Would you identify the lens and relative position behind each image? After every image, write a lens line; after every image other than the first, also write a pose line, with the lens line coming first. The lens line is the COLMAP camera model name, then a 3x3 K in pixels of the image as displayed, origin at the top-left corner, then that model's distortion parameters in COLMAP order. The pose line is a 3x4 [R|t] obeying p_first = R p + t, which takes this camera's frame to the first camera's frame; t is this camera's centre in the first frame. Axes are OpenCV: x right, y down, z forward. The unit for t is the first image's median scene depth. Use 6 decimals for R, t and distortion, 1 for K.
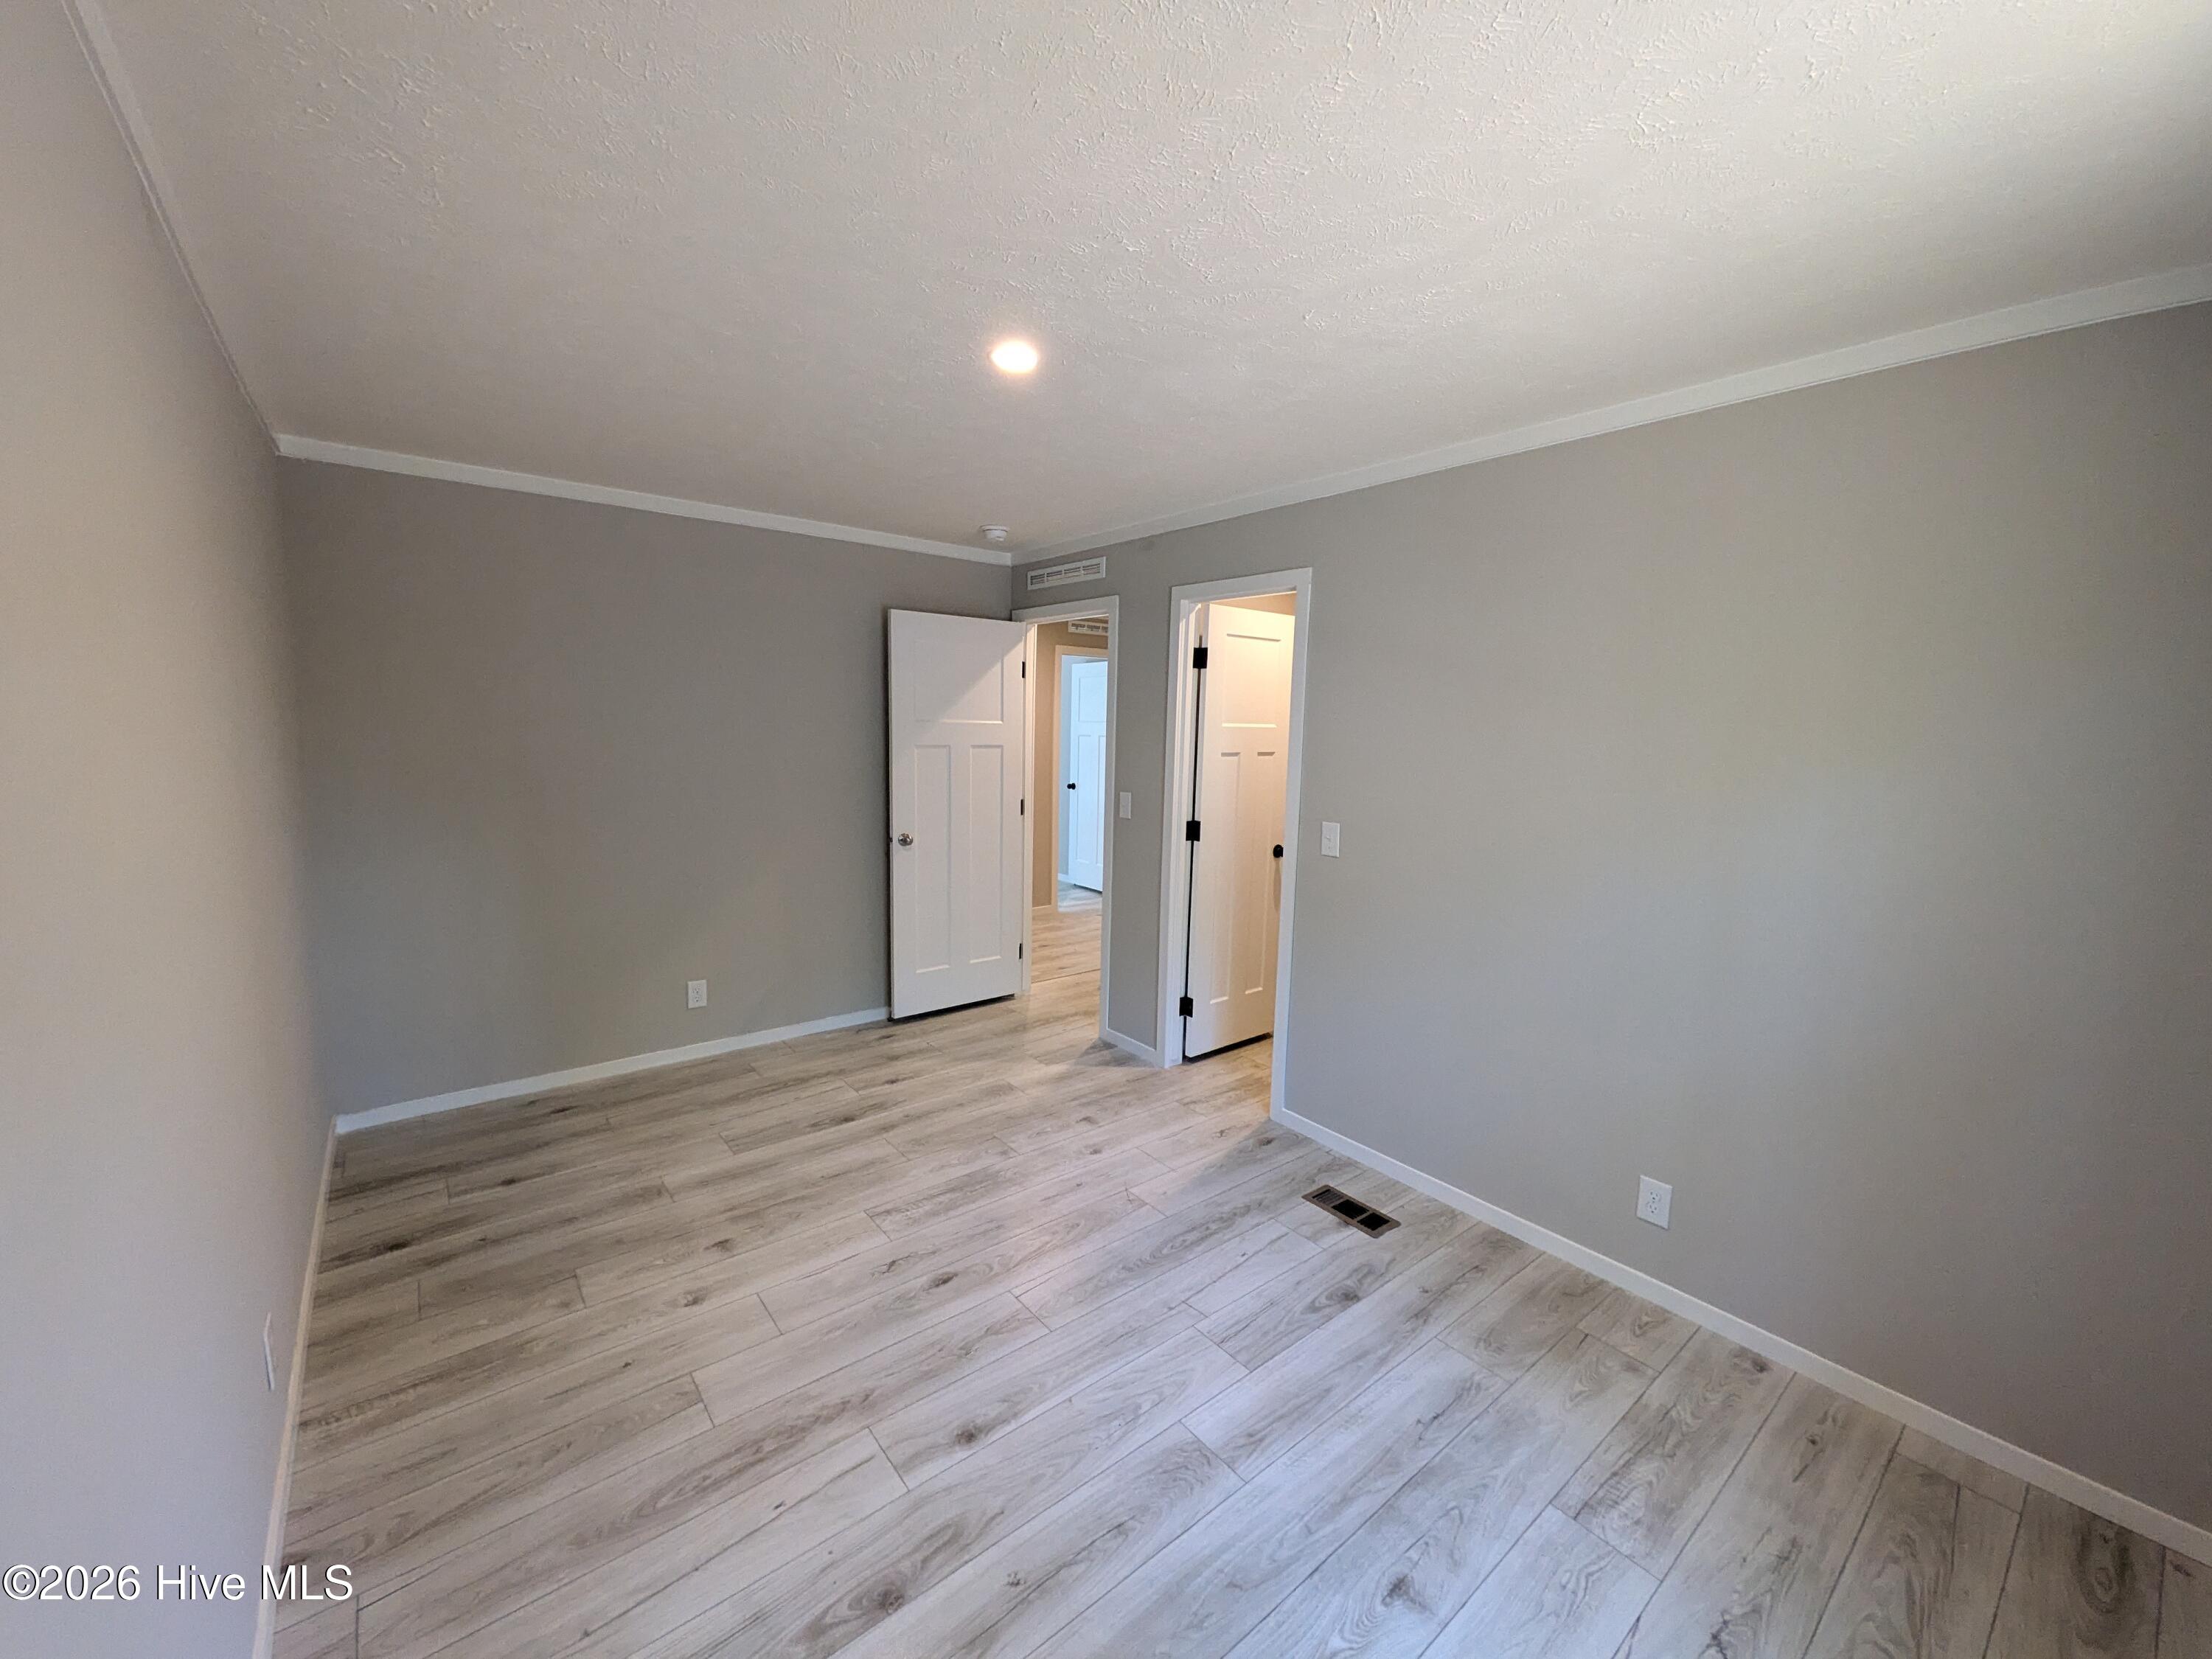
lens RADIAL K [[871.6, 0, 1103.5], [0, 871.6, 831.7], [0, 0, 1]] dist [0.002381, 0.000243]
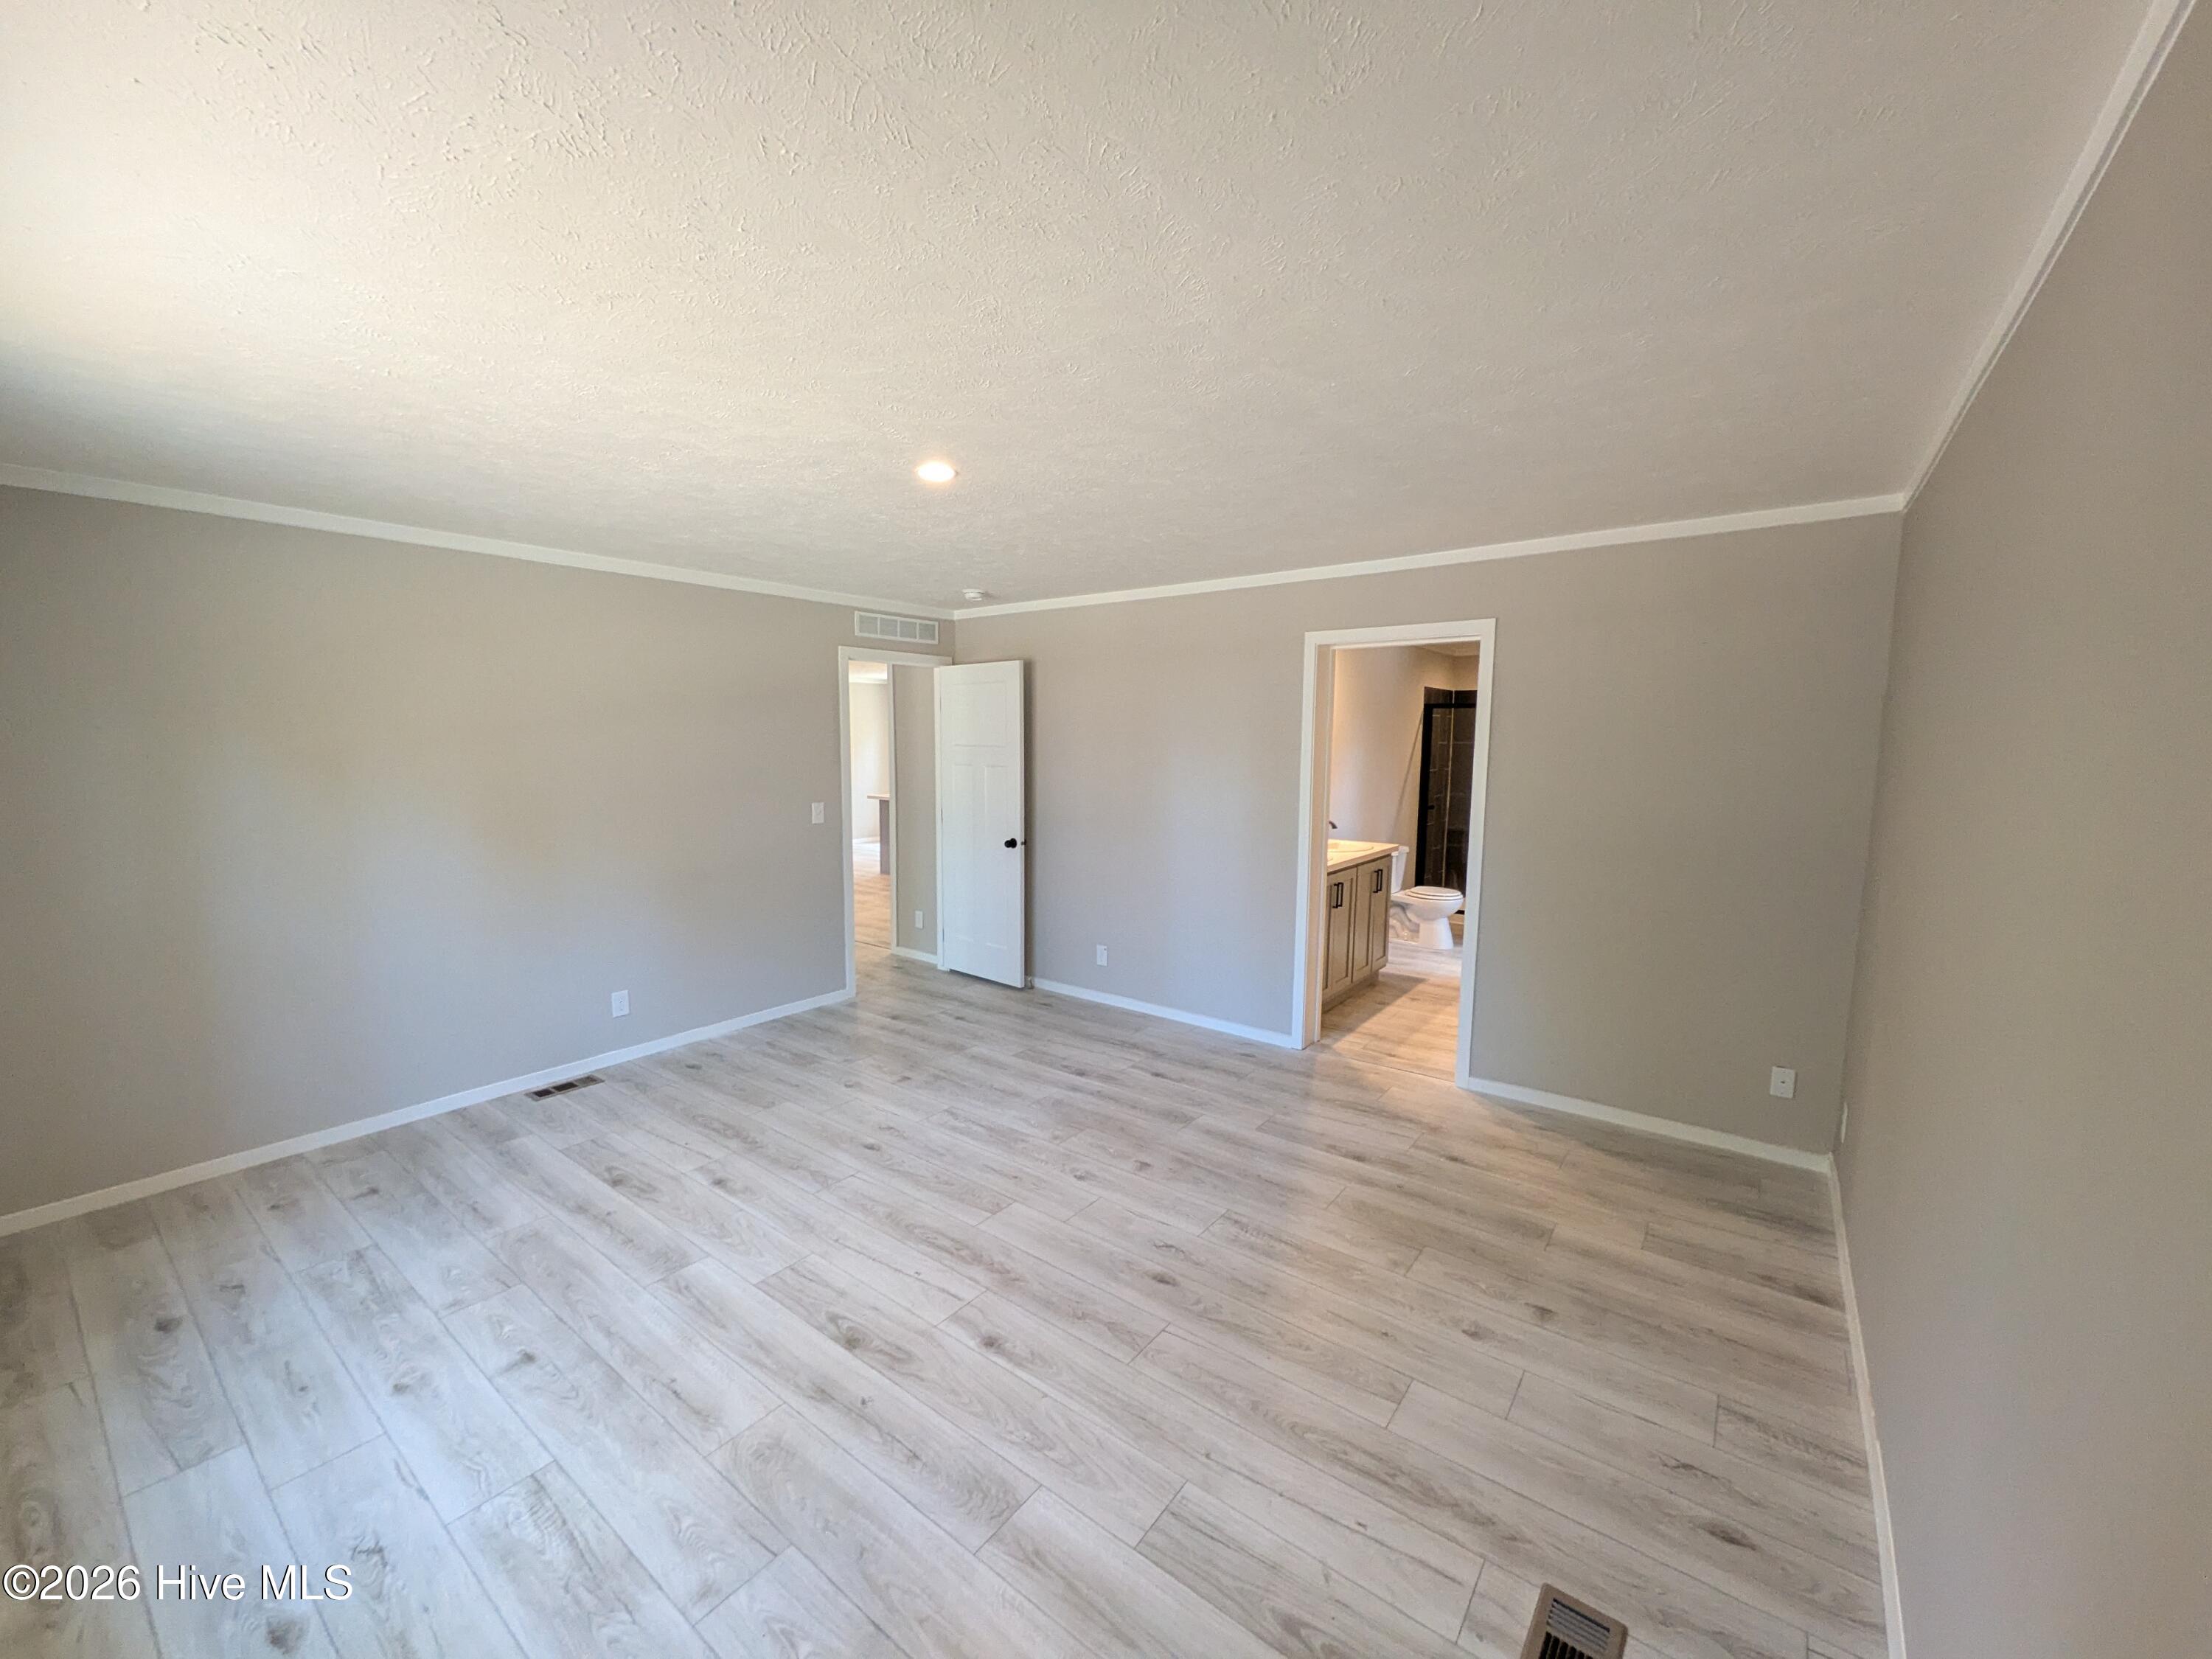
lens RADIAL K [[885.1, 0, 1100.9], [0, 885.1, 854.4], [0, 0, 1]] dist [0.004793, -0.000485]
pose [[0.230575, 0.106304, -0.967230, 1.101928], [-0.127657, 0.988728, 0.078235, -0.094107], [0.964644, 0.105435, 0.241546, 0.874325]]
